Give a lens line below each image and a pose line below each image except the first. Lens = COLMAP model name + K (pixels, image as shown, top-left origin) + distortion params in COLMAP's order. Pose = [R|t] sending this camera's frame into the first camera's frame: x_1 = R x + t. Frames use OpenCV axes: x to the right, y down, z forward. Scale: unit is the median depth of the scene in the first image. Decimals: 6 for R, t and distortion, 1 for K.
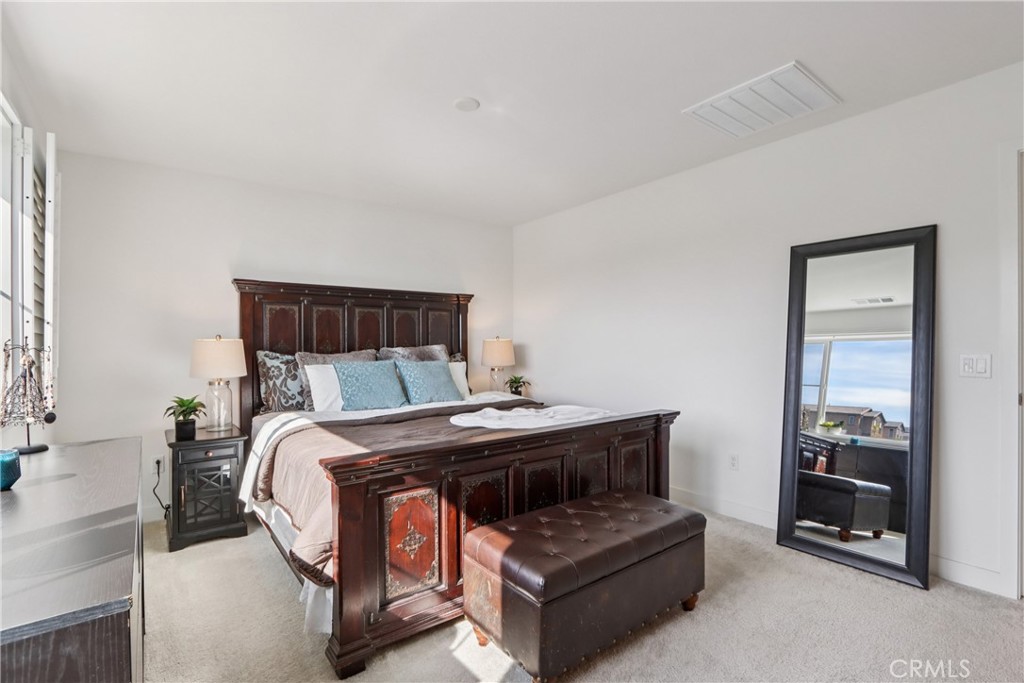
lens RADIAL K [[526.2, 0, 512.0], [0, 526.2, 341.5], [0, 0, 1]] dist [0.000355, 0.000101]
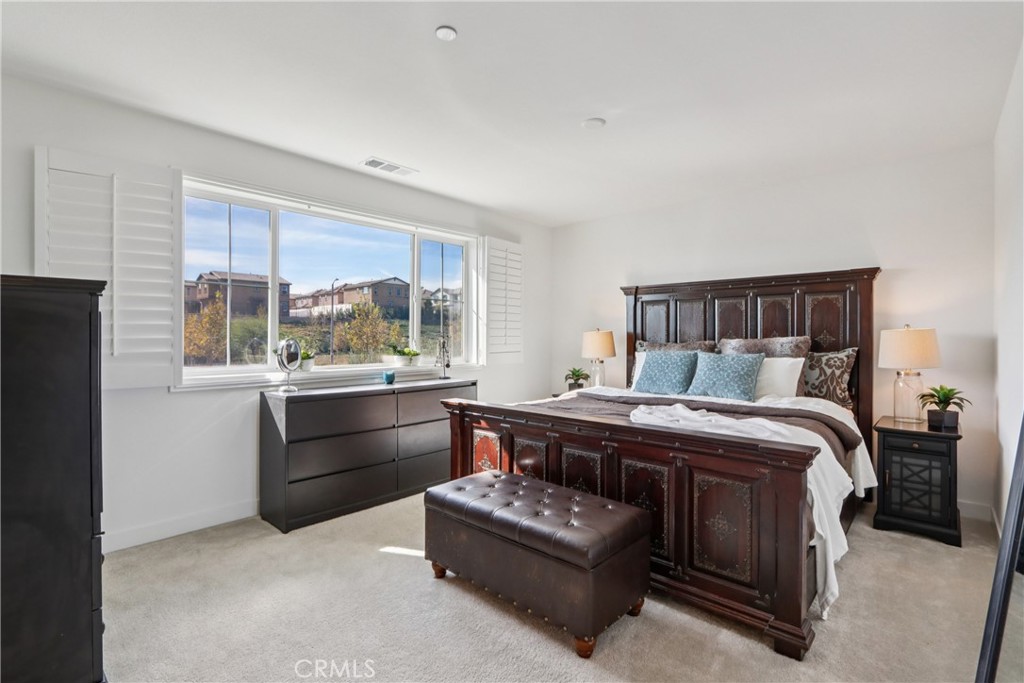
lens RADIAL K [[480.6, 0, 512.0], [0, 480.6, 341.5], [0, 0, 1]] dist [-0.007063, 0.000140]
pose [[0.120867, 0.018984, -0.992487, 0.537460], [0.006863, 0.999777, 0.019960, -0.002465], [0.992645, -0.009224, 0.120710, 0.404092]]
